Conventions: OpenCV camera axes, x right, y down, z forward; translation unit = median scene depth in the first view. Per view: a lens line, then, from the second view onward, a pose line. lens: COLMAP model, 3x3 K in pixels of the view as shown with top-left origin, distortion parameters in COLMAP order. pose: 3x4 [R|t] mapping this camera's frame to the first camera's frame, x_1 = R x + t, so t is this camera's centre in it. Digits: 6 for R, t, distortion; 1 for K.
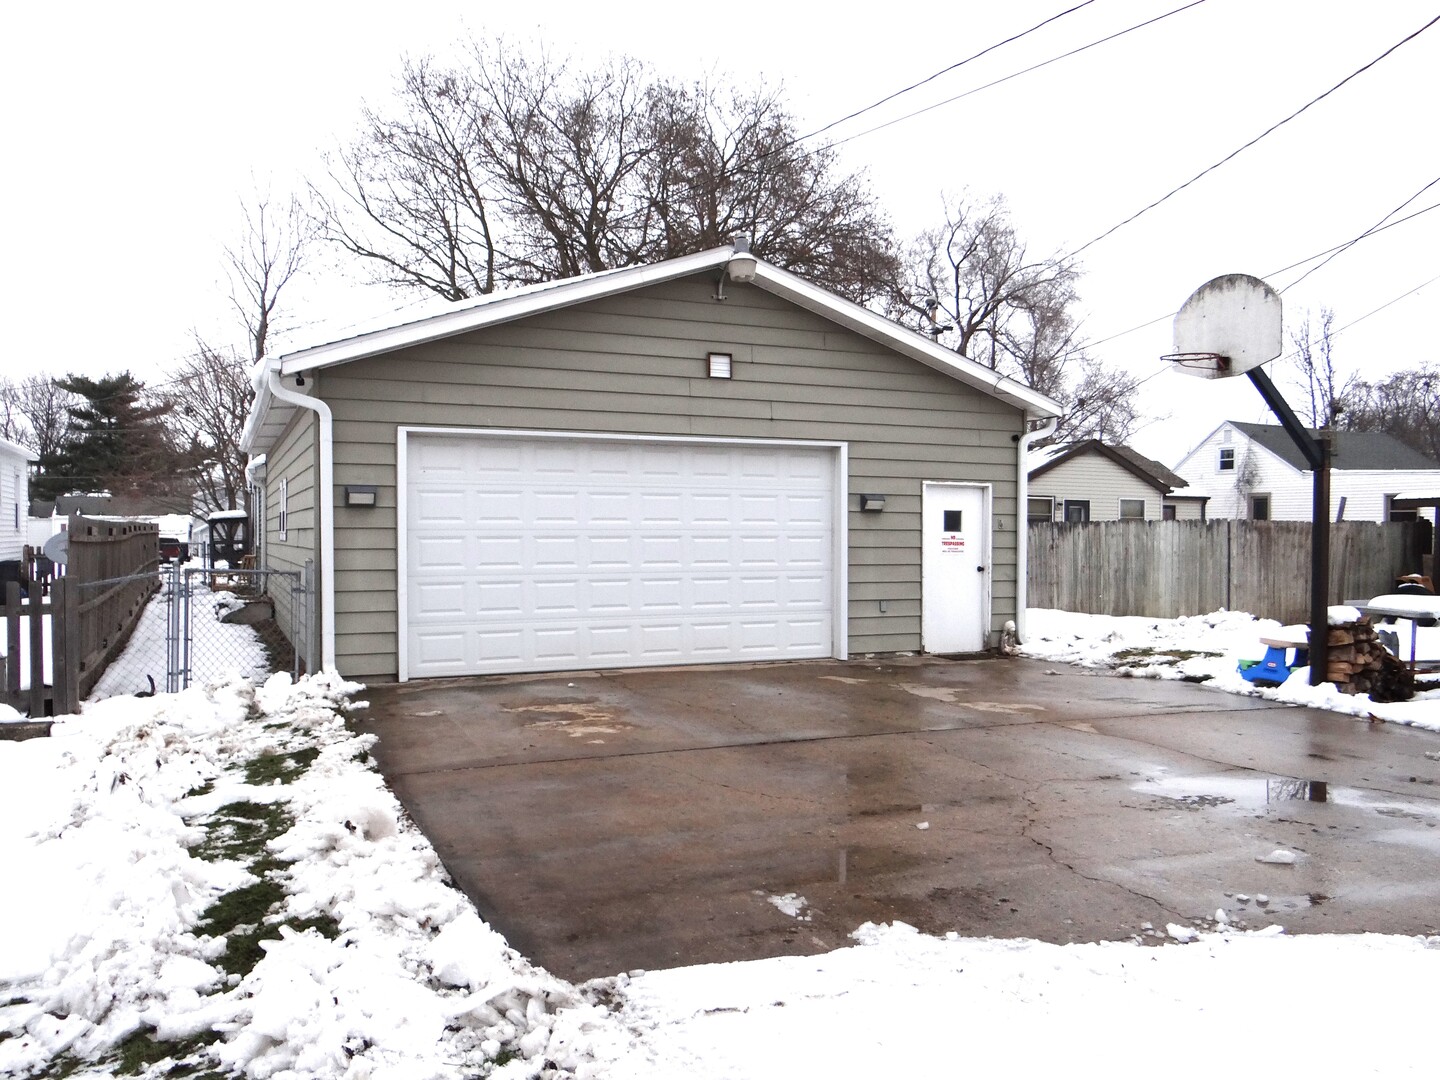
lens RADIAL K [[1124.6, 0, 685.1], [0, 1124.6, 544.2], [0, 0, 1]] dist [-0.023232, 0.007493]
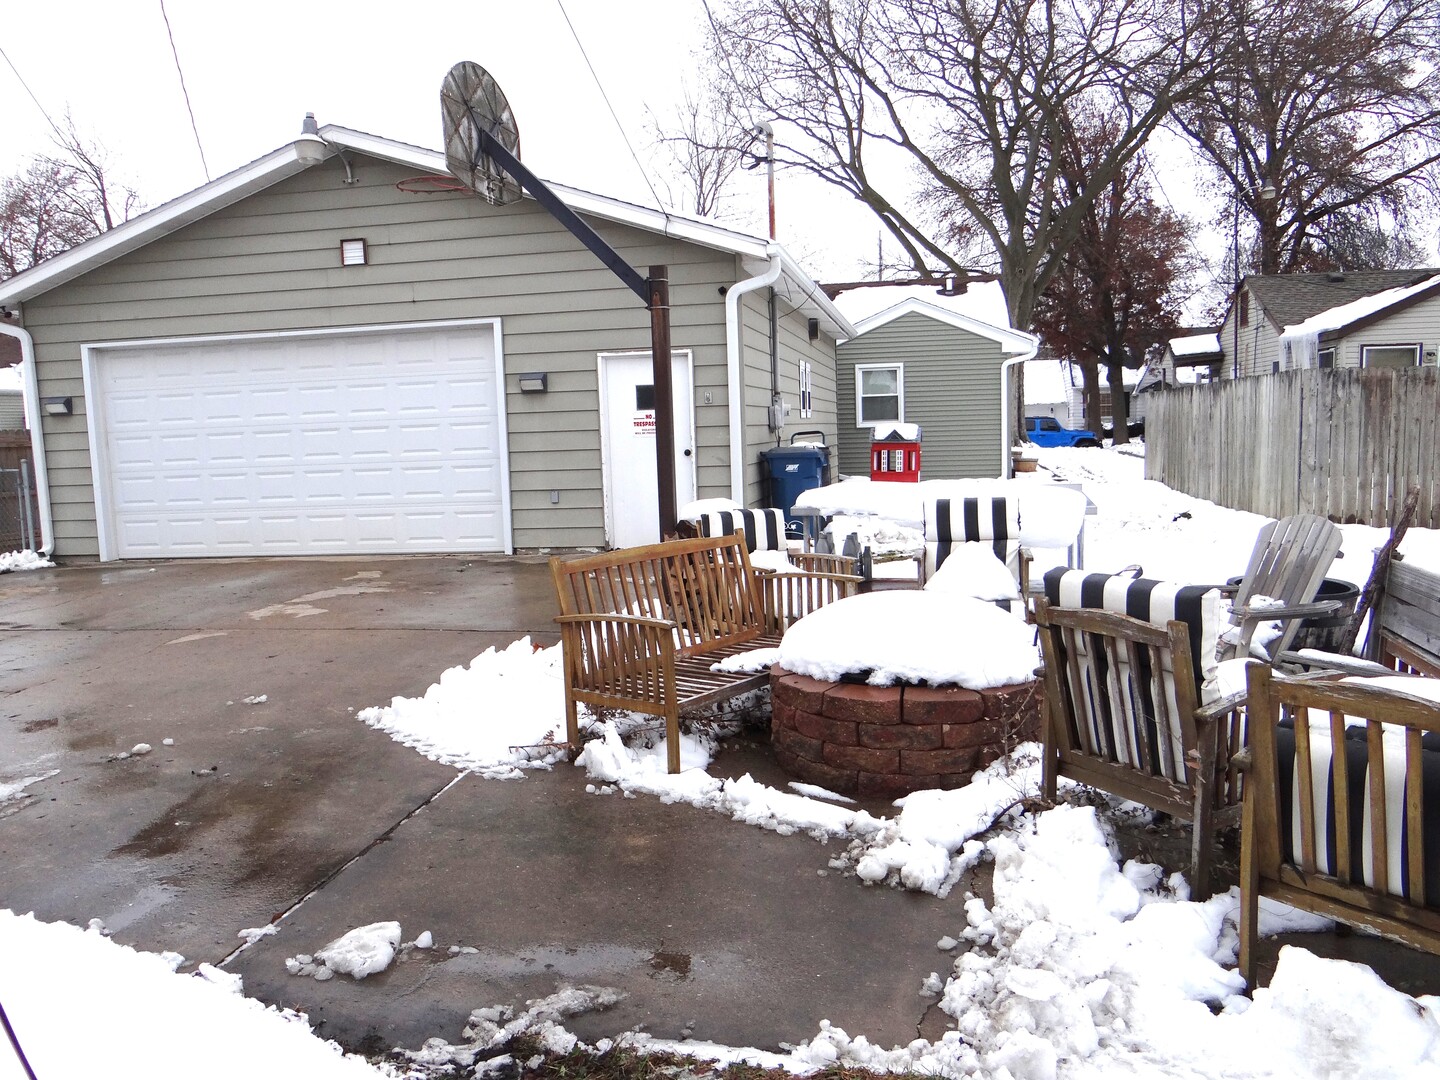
lens RADIAL K [[1124.6, 0, 685.1], [0, 1124.6, 544.2], [0, 0, 1]] dist [-0.023232, 0.007493]
pose [[0.834766, 0.028952, -0.549843, 0.779092], [0.036689, 0.993472, 0.108013, -0.001067], [0.549381, -0.110338, 0.828255, 0.308328]]
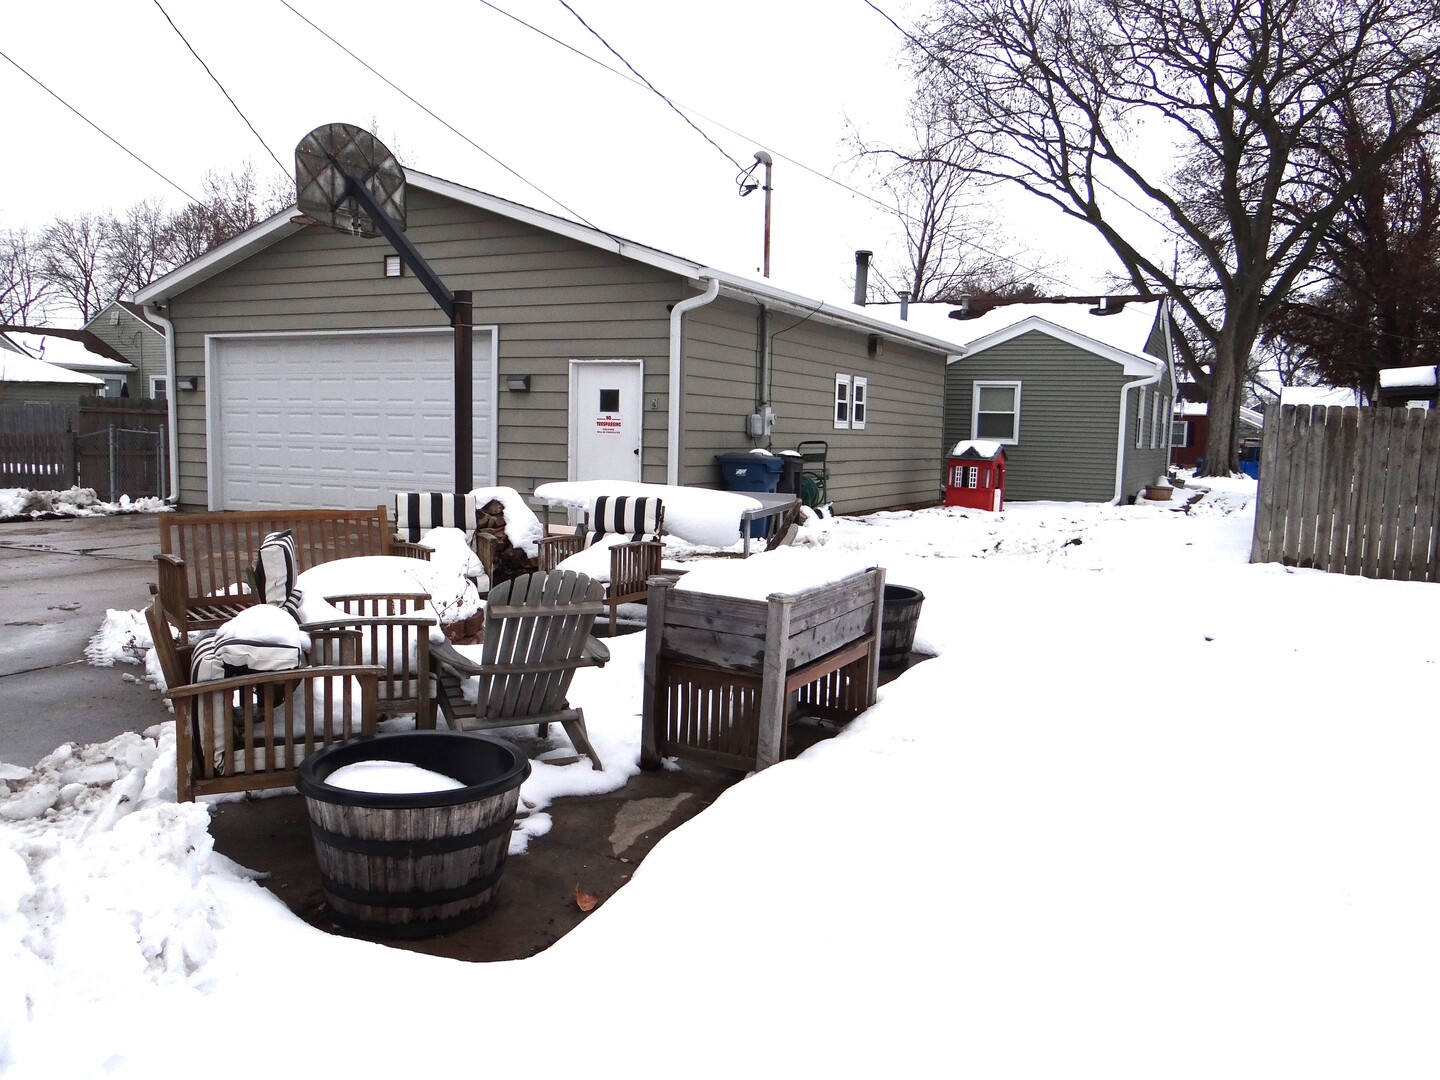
lens RADIAL K [[1135.2, 0, 720.0], [0, 1135.2, 540.0], [0, 0, 1]] dist [0.000333, 0.000646]
pose [[0.665702, 0.086225, -0.741219, 1.097979], [-0.019797, 0.994993, 0.097966, 0.001216], [0.745955, -0.050542, 0.664076, 0.437959]]
